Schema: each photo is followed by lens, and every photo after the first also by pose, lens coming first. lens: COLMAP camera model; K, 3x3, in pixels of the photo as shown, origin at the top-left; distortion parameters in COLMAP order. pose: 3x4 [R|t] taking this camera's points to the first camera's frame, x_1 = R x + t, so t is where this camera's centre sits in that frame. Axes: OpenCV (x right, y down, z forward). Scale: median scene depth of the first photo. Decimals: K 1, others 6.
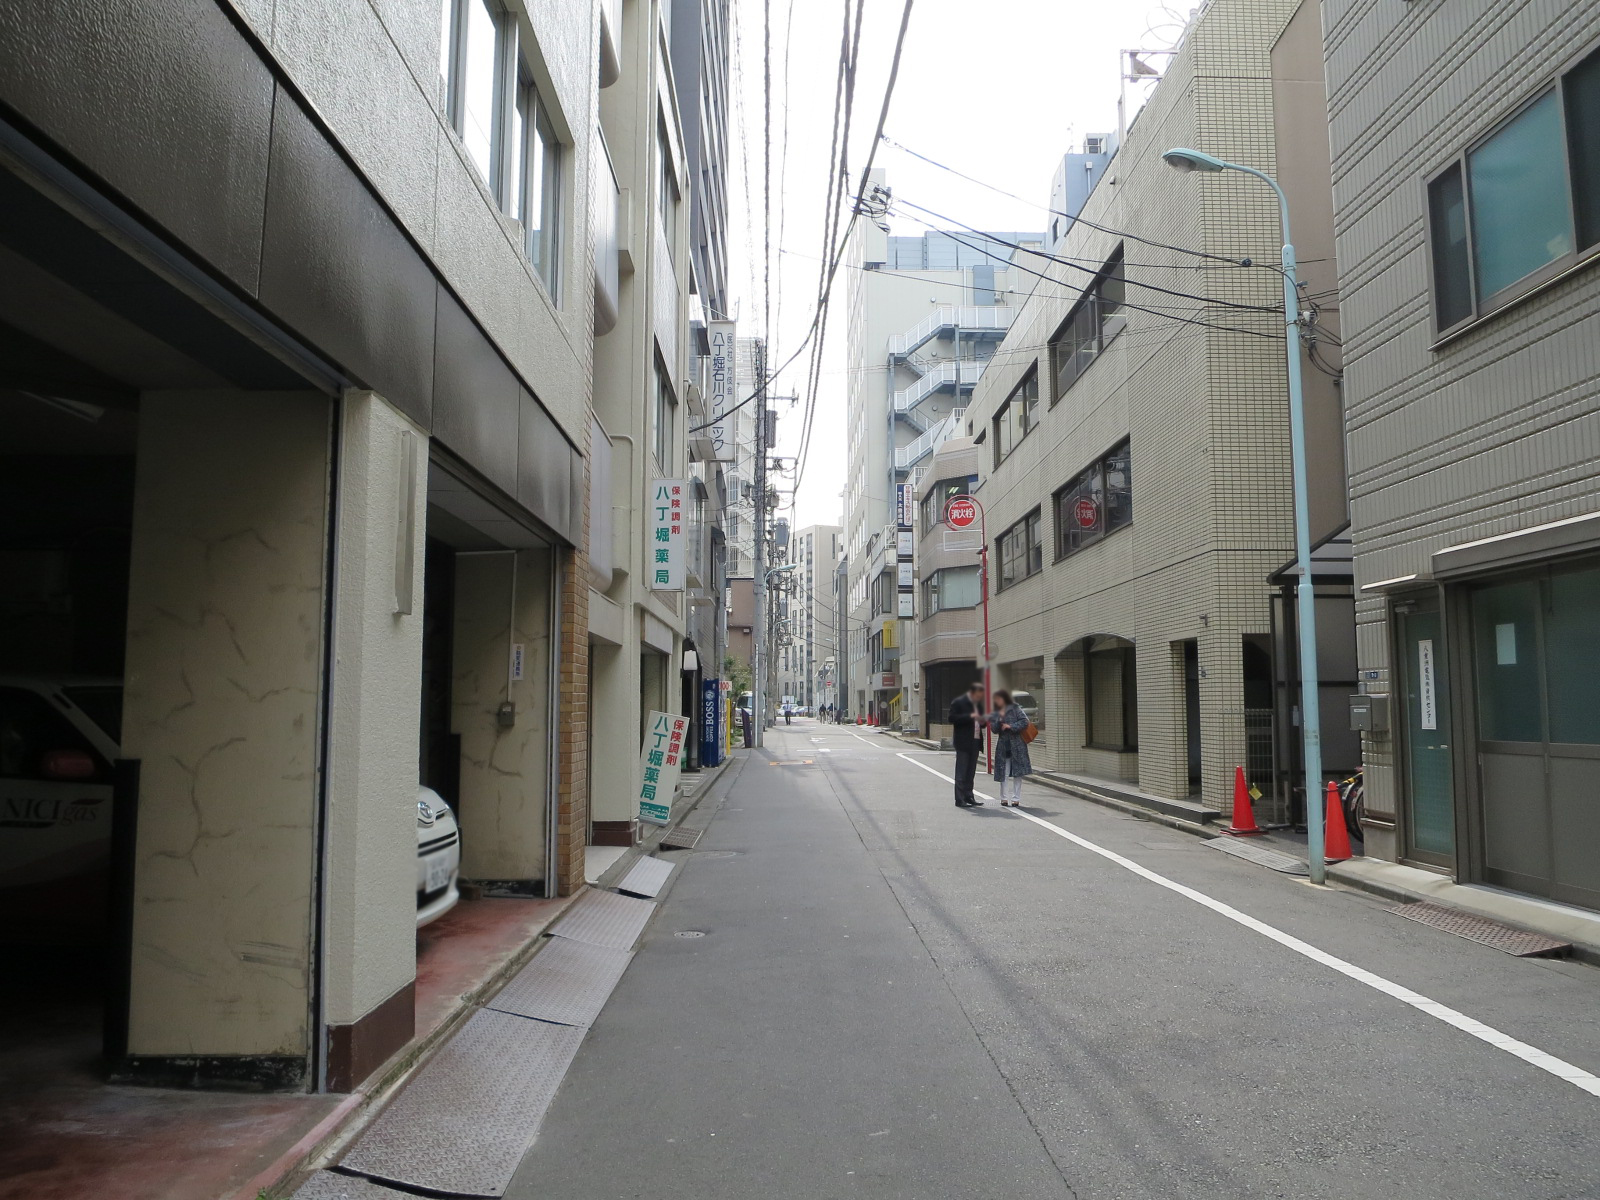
lens RADIAL K [[1140.7, 0, 799.2], [0, 1140.7, 597.7], [0, 0, 1]] dist [-0.042523, -0.000028]
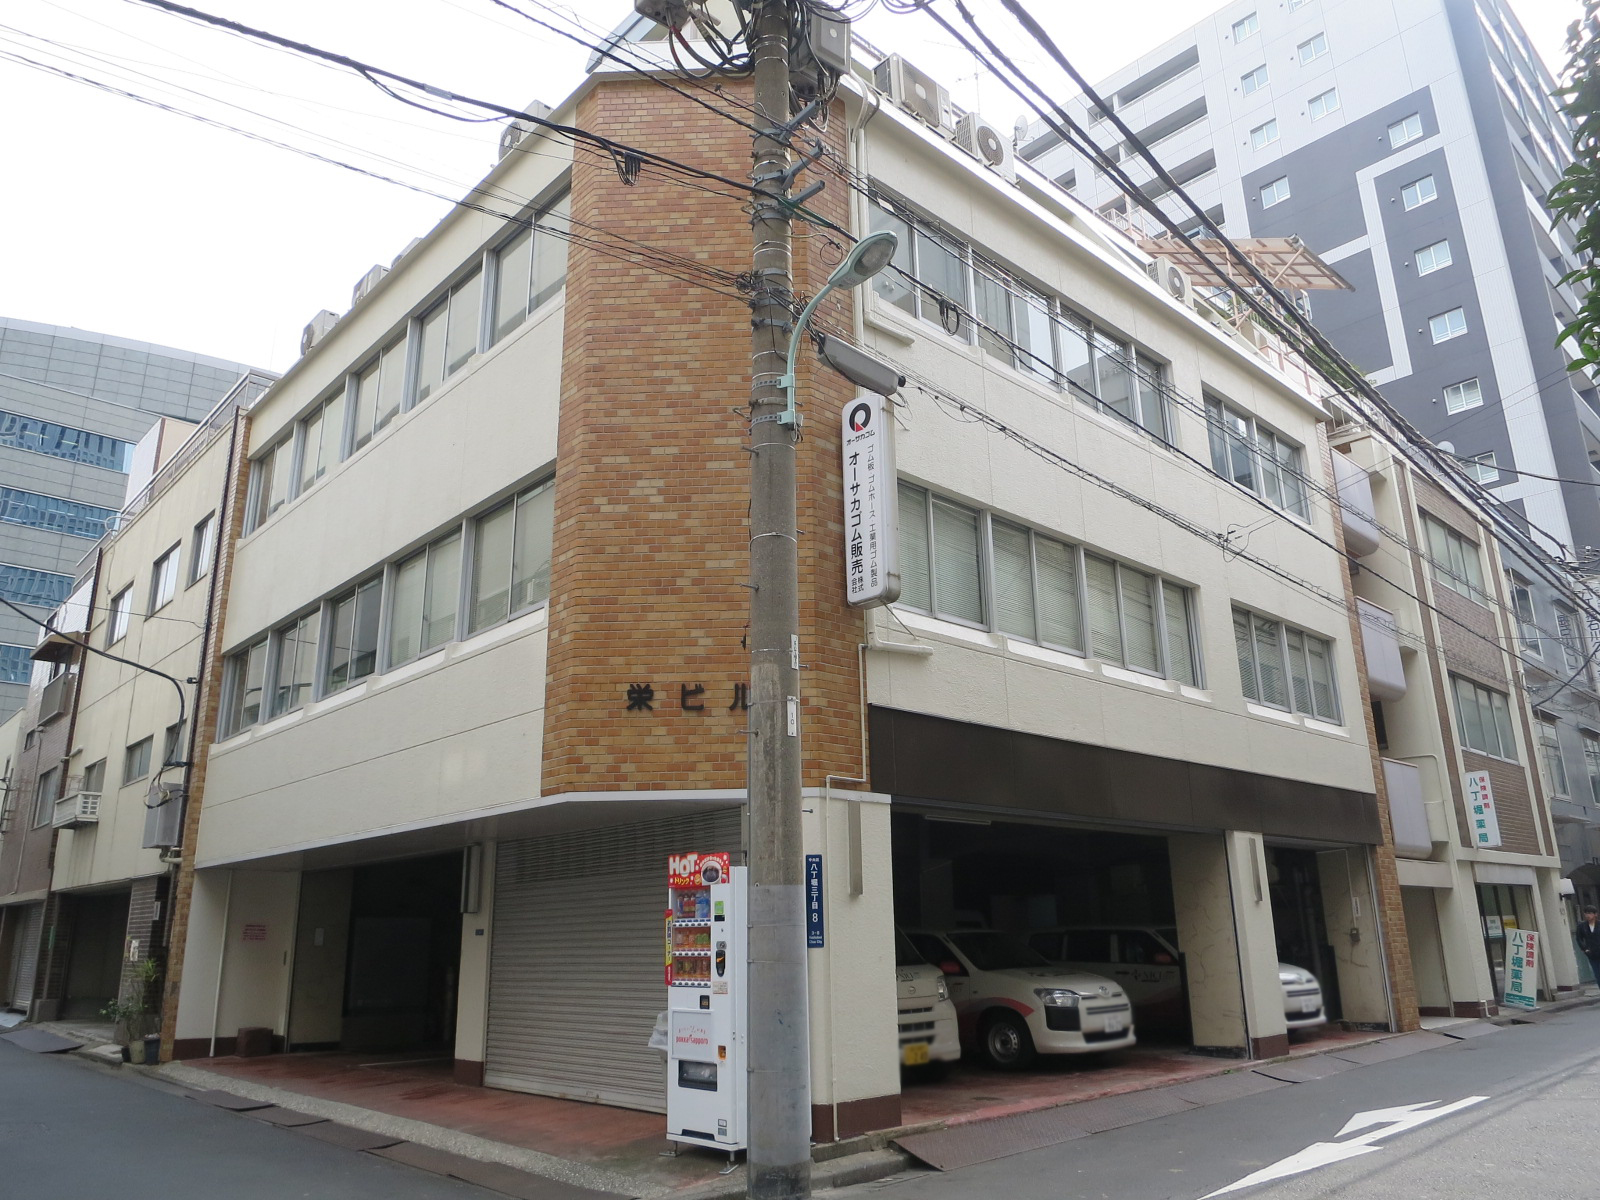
lens RADIAL K [[1140.7, 0, 799.3], [0, 1140.7, 598.4], [0, 0, 1]] dist [-0.042523, -0.000028]
pose [[0.662686, -0.229559, -0.712847, 0.624724], [0.088787, 0.969231, -0.229583, -0.099688], [0.743616, 0.088850, 0.662677, -1.051571]]
